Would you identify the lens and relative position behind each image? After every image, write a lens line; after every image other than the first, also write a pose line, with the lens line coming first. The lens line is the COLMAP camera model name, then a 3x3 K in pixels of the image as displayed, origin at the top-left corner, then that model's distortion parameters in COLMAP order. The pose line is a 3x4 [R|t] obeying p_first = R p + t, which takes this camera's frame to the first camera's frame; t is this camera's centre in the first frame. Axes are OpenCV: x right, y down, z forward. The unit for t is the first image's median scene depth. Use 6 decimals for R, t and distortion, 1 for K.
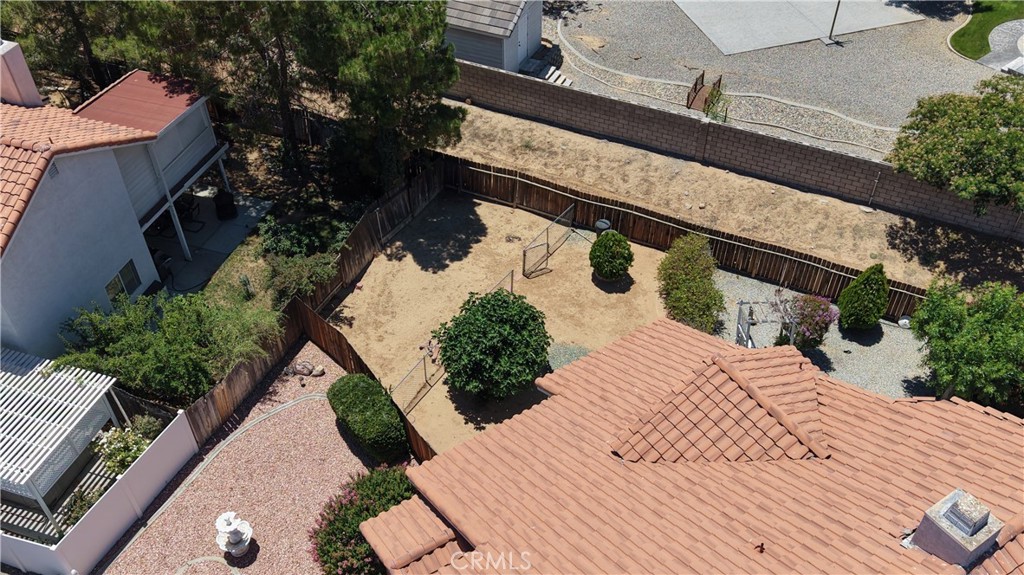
lens RADIAL K [[898.5, 0, 512.0], [0, 898.5, 287.5], [0, 0, 1]] dist [0.044613, -0.067727]
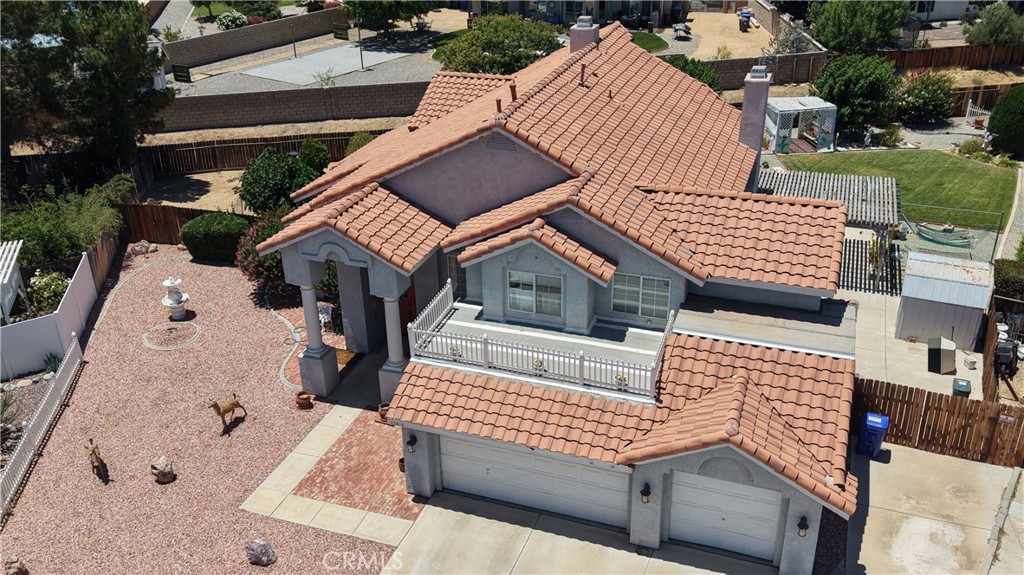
lens RADIAL K [[898.5, 0, 512.0], [0, 898.5, 287.5], [0, 0, 1]] dist [0.044613, -0.067727]
pose [[0.789945, -0.281065, 0.544967, -0.471636], [0.429003, 0.888348, -0.163688, 0.510710], [-0.438113, 0.363097, 0.822324, -0.234315]]
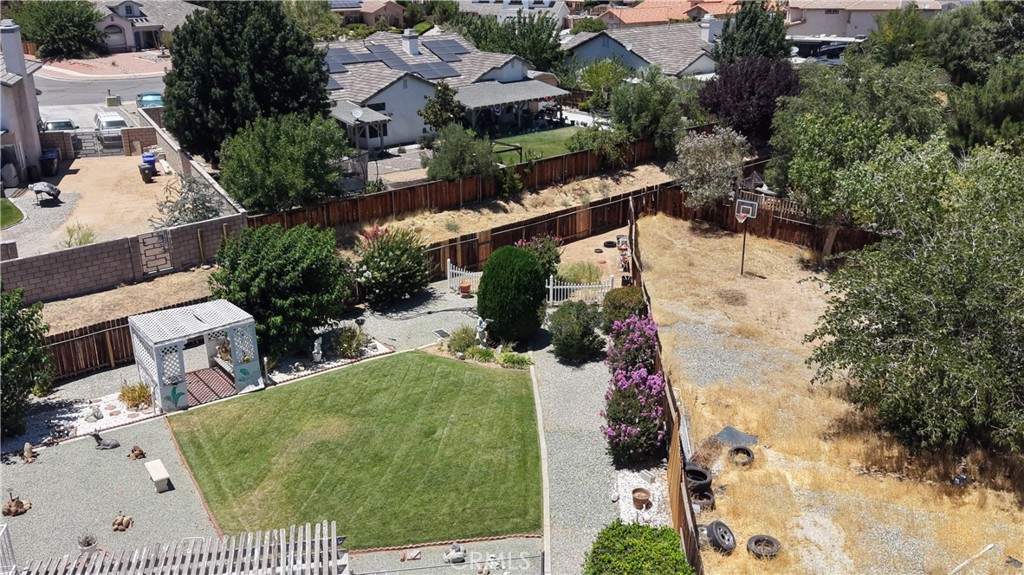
lens RADIAL K [[893.1, 0, 507.9], [0, 893.1, 303.3], [0, 0, 1]] dist [0.104541, -0.202829]
pose [[0.369893, -0.329885, 0.868536, 0.150374], [0.638334, 0.769489, 0.020411, 0.367838], [-0.675062, 0.546866, 0.495206, 0.015303]]
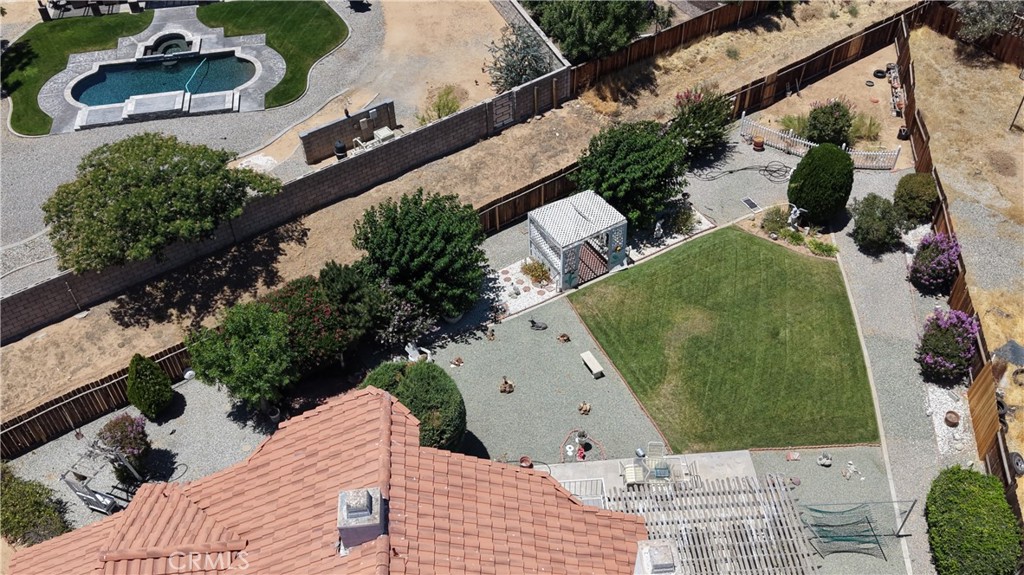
lens RADIAL K [[893.1, 0, 507.9], [0, 893.1, 303.3], [0, 0, 1]] dist [0.104541, -0.202829]
pose [[0.476400, -0.624845, 0.618556, -0.006541], [0.614196, 0.739913, 0.274394, -0.084893], [-0.629132, 0.249193, 0.736272, -0.073055]]
